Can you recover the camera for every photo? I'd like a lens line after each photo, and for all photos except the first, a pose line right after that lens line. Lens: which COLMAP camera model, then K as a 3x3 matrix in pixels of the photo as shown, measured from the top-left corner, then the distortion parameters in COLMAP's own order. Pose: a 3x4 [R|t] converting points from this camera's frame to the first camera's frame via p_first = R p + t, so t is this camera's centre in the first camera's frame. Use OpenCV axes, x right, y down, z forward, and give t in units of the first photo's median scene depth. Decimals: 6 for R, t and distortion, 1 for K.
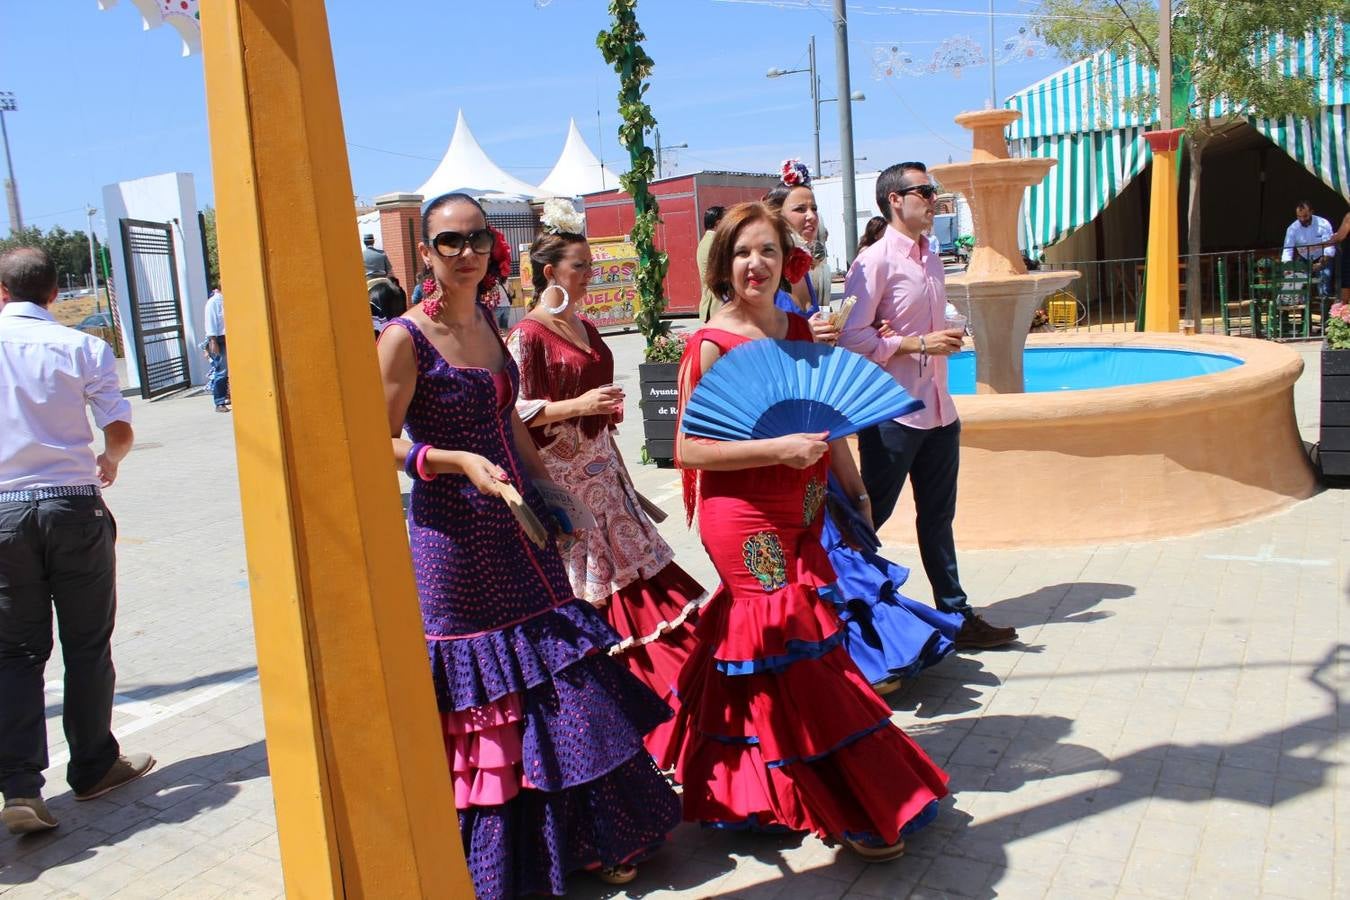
lens RADIAL K [[1139.1, 0, 680.9], [0, 1139.1, 454.3], [0, 0, 1]] dist [-0.166634, 0.150057]
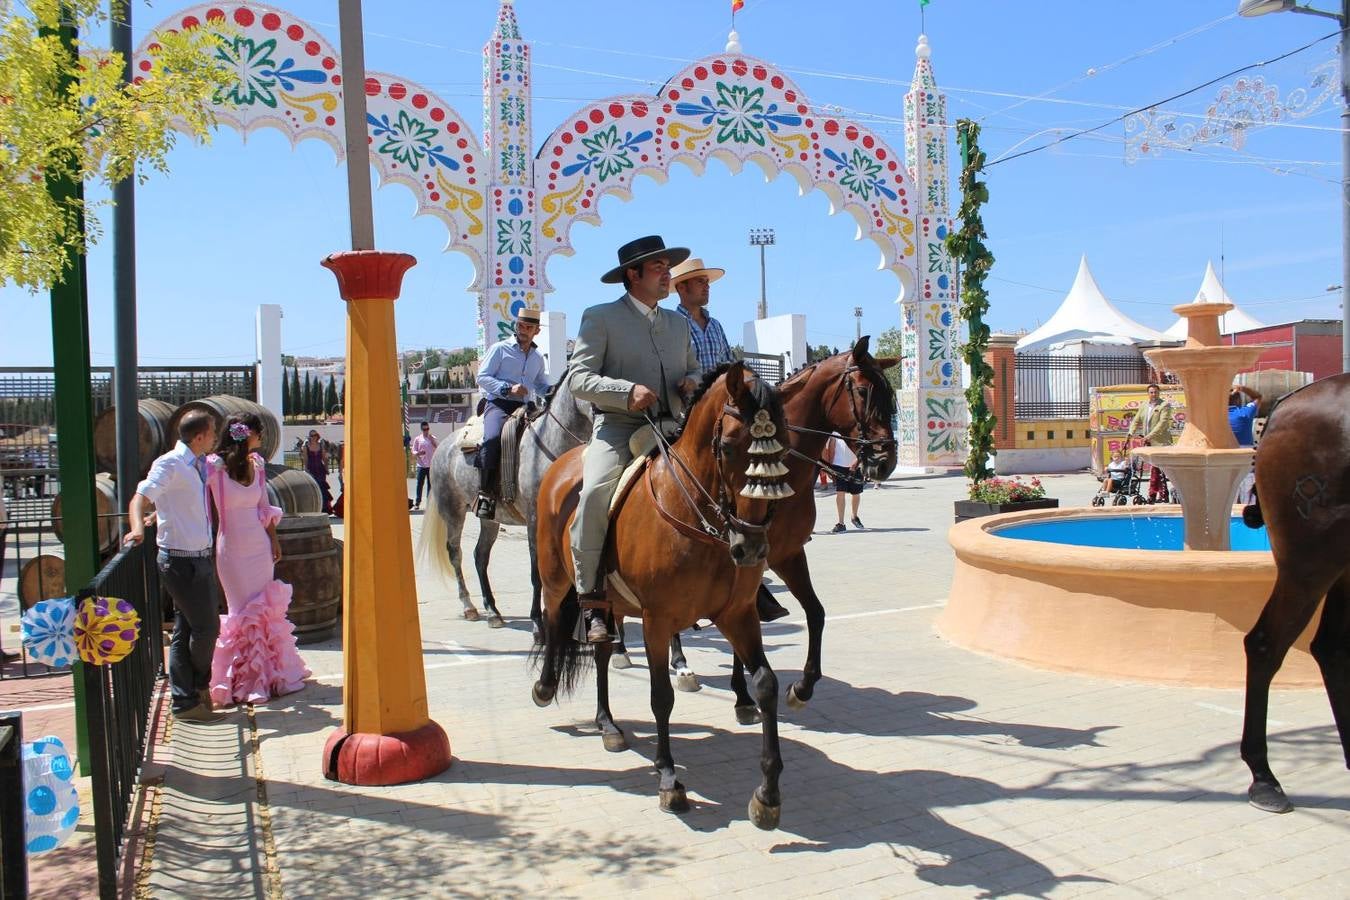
lens RADIAL K [[1139.1, 0, 680.9], [0, 1139.1, 454.3], [0, 0, 1]] dist [-0.166634, 0.150057]
pose [[0.809992, 0.072470, -0.581945, 0.431416], [-0.135112, 0.988700, -0.064934, -0.009913], [0.570664, 0.131224, 0.810631, -0.163740]]
